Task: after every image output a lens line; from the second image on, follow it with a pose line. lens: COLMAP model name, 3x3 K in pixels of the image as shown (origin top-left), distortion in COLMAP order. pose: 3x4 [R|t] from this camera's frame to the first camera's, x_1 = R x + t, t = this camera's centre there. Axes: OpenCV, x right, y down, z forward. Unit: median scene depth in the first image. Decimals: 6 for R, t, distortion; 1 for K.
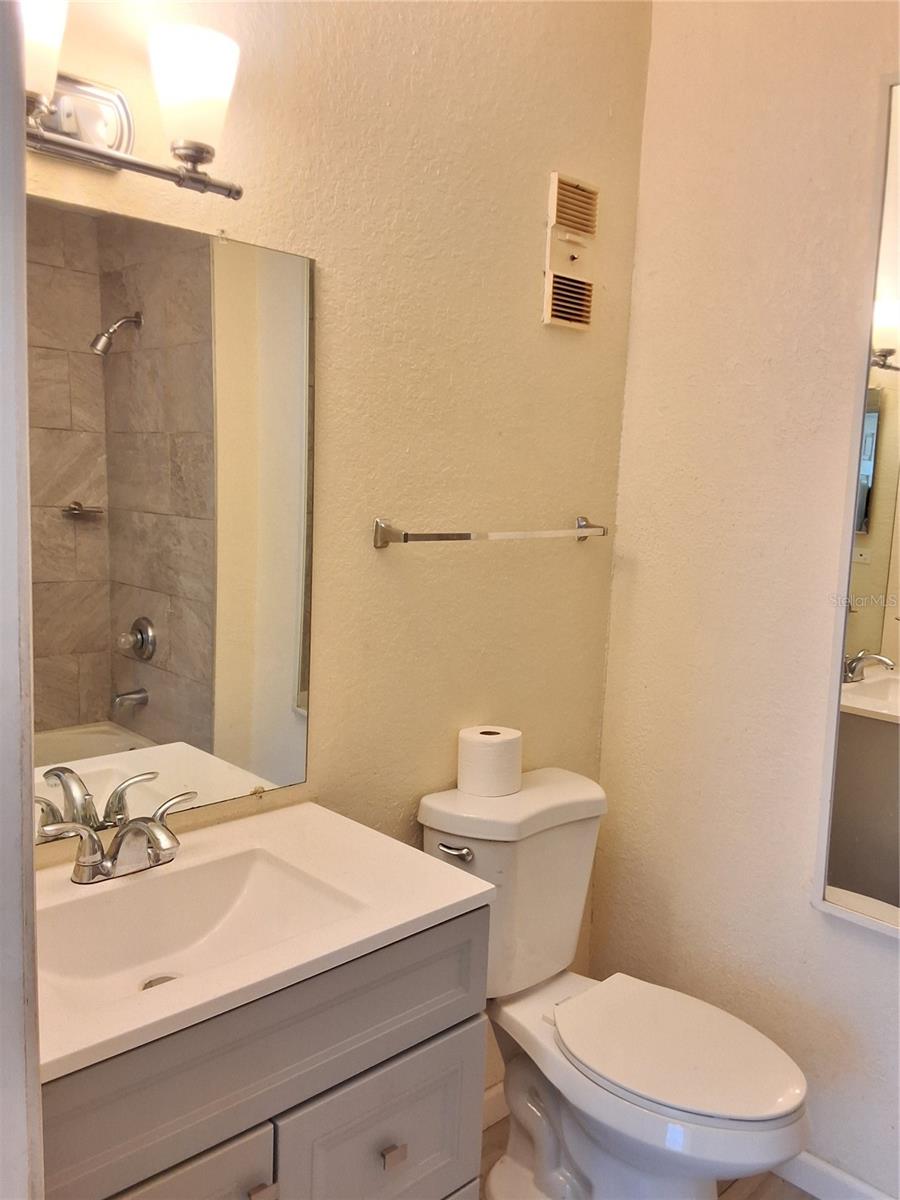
lens RADIAL K [[967.0, 0, 469.8], [0, 967.0, 606.7], [0, 0, 1]] dist [0.138379, -0.226963]
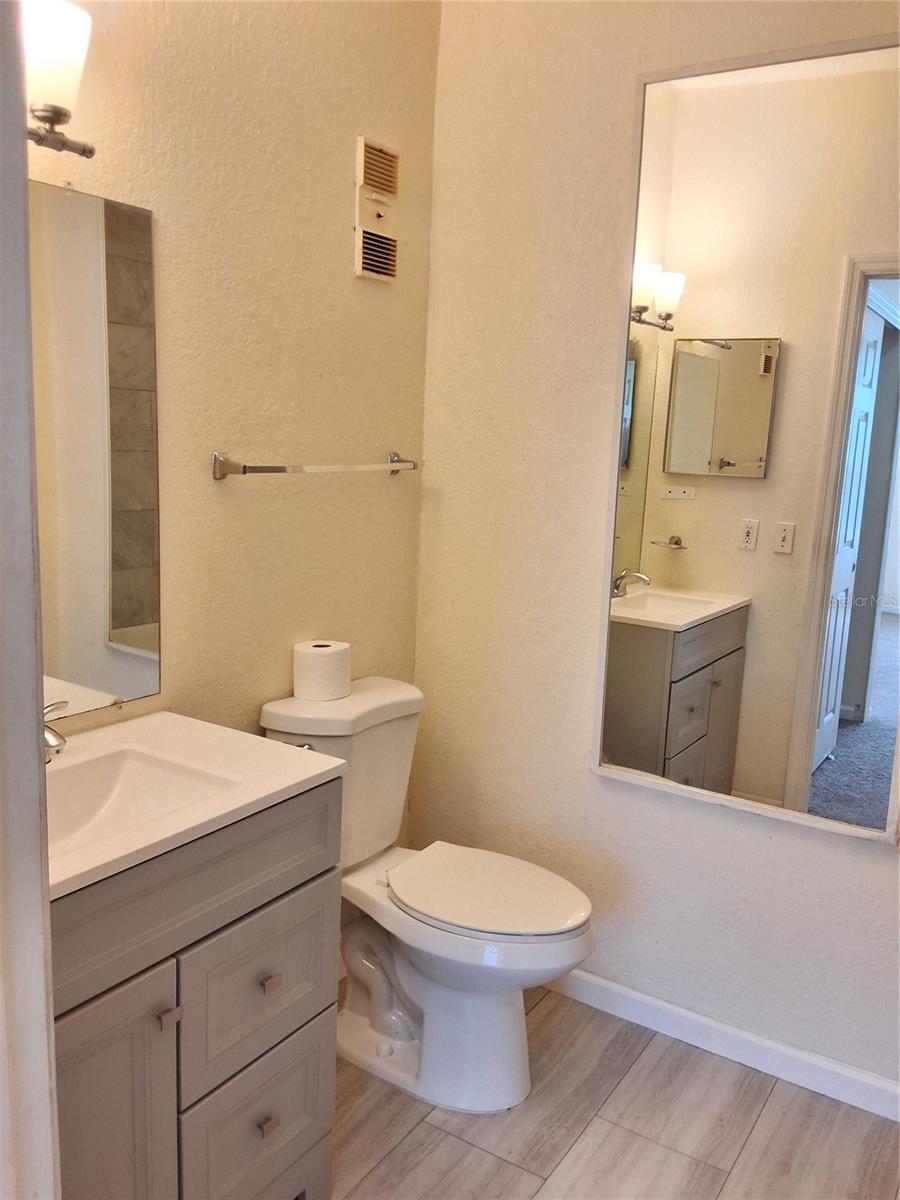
lens RADIAL K [[975.5, 0, 479.0], [0, 975.5, 607.1], [0, 0, 1]] dist [0.120756, -0.182155]
pose [[0.972418, -0.037970, 0.230134, -0.064009], [0.024262, 0.997775, 0.062103, 0.020070], [-0.231980, -0.054806, 0.971175, -0.146946]]
